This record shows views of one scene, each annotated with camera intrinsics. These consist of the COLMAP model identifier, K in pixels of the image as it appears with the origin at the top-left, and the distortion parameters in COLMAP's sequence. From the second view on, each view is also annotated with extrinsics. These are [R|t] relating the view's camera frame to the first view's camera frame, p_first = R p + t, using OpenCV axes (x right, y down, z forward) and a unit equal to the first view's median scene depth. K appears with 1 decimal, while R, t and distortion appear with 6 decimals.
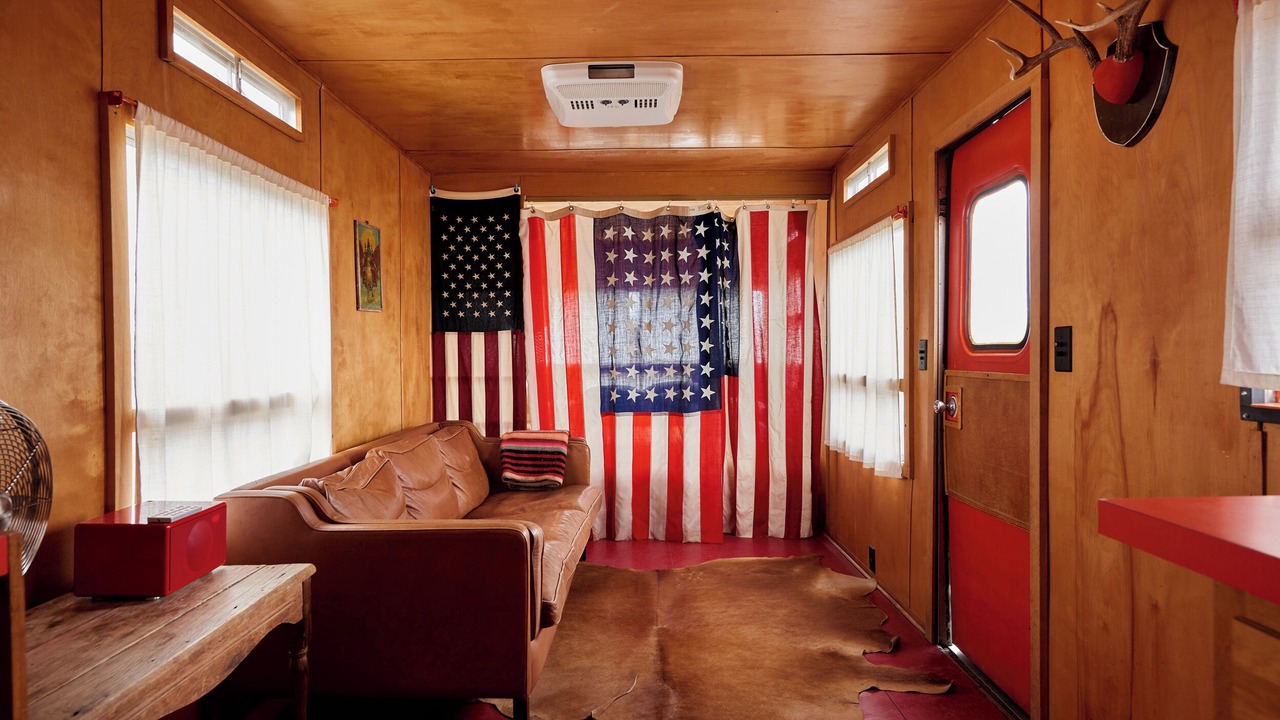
lens RADIAL K [[885.2, 0, 640.0], [0, 885.2, 360.0], [0, 0, 1]] dist [0.000611, 0.001196]
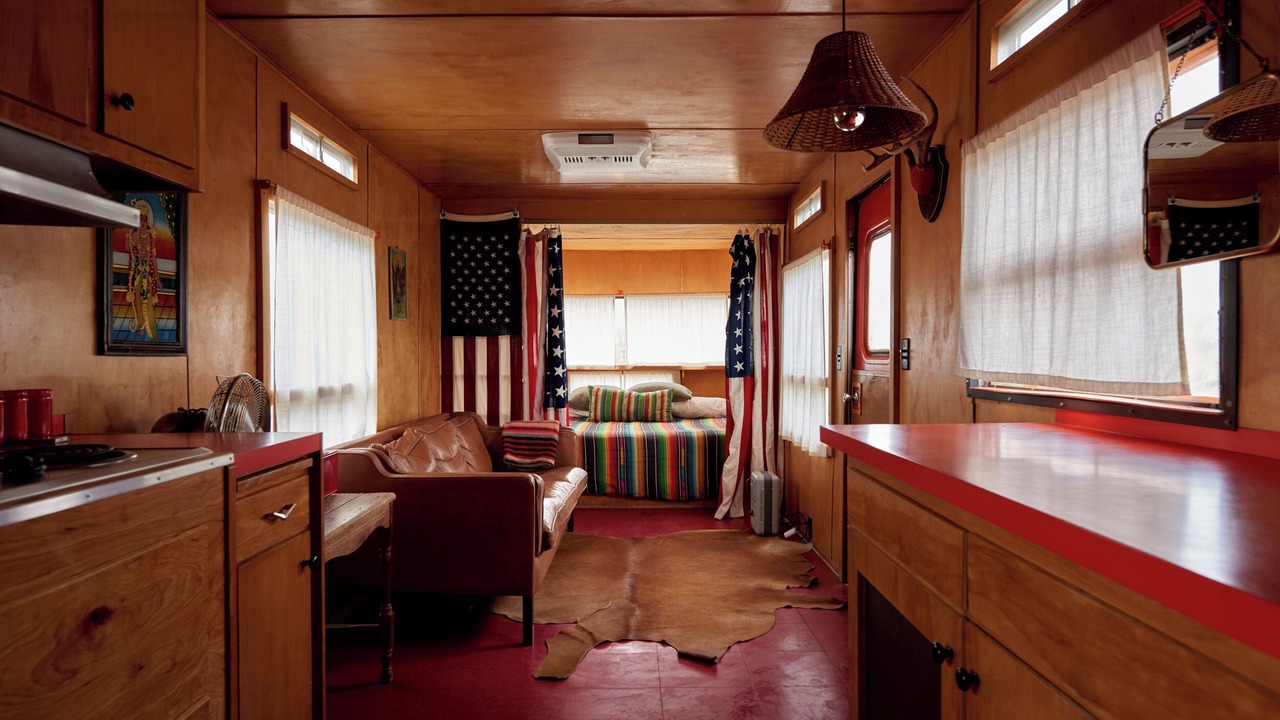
lens RADIAL K [[885.2, 0, 640.0], [0, 885.2, 360.0], [0, 0, 1]] dist [0.000611, 0.001196]
pose [[0.999886, 0.006732, 0.013487, 0.014162], [-0.006687, 0.999972, -0.003341, 0.002696], [-0.013509, 0.003251, 0.999903, -0.253502]]
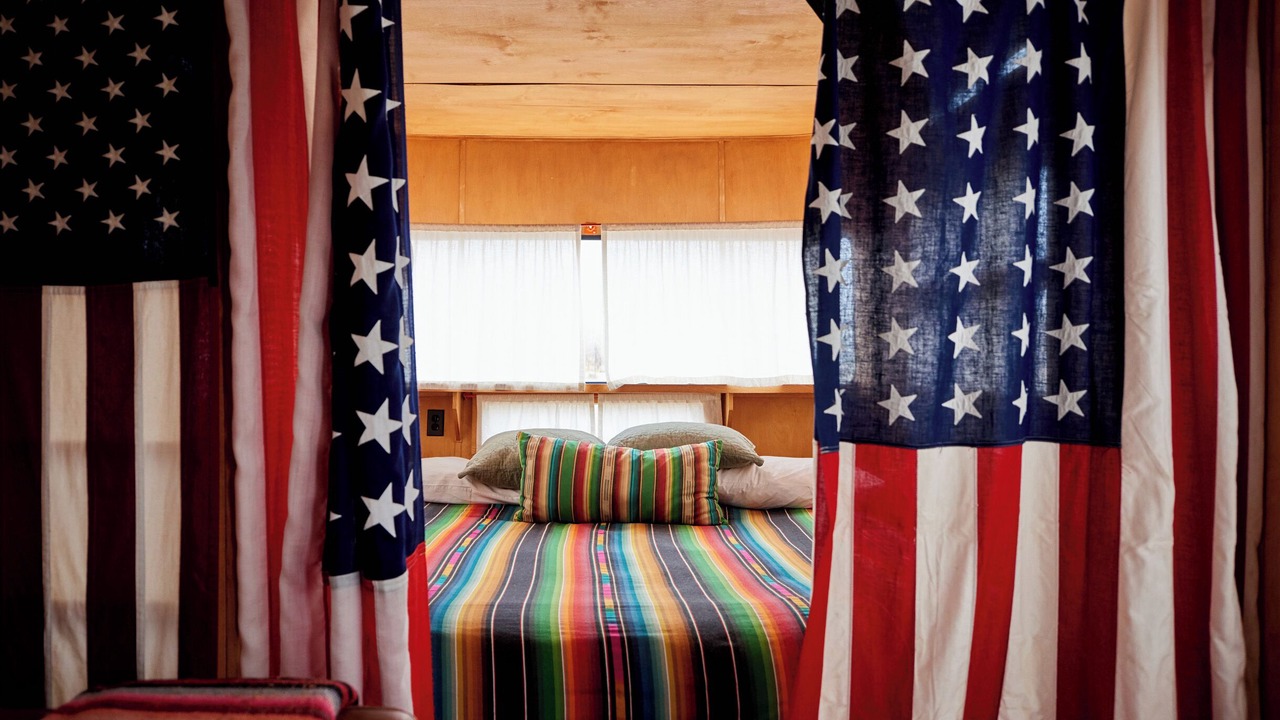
lens RADIAL K [[885.2, 0, 640.0], [0, 885.2, 360.0], [0, 0, 1]] dist [0.000611, 0.001196]
pose [[0.997300, 0.008249, 0.072965, -0.029099], [-0.007574, 0.999926, -0.009520, -0.009921], [-0.073038, 0.008942, 0.997289, 1.125773]]
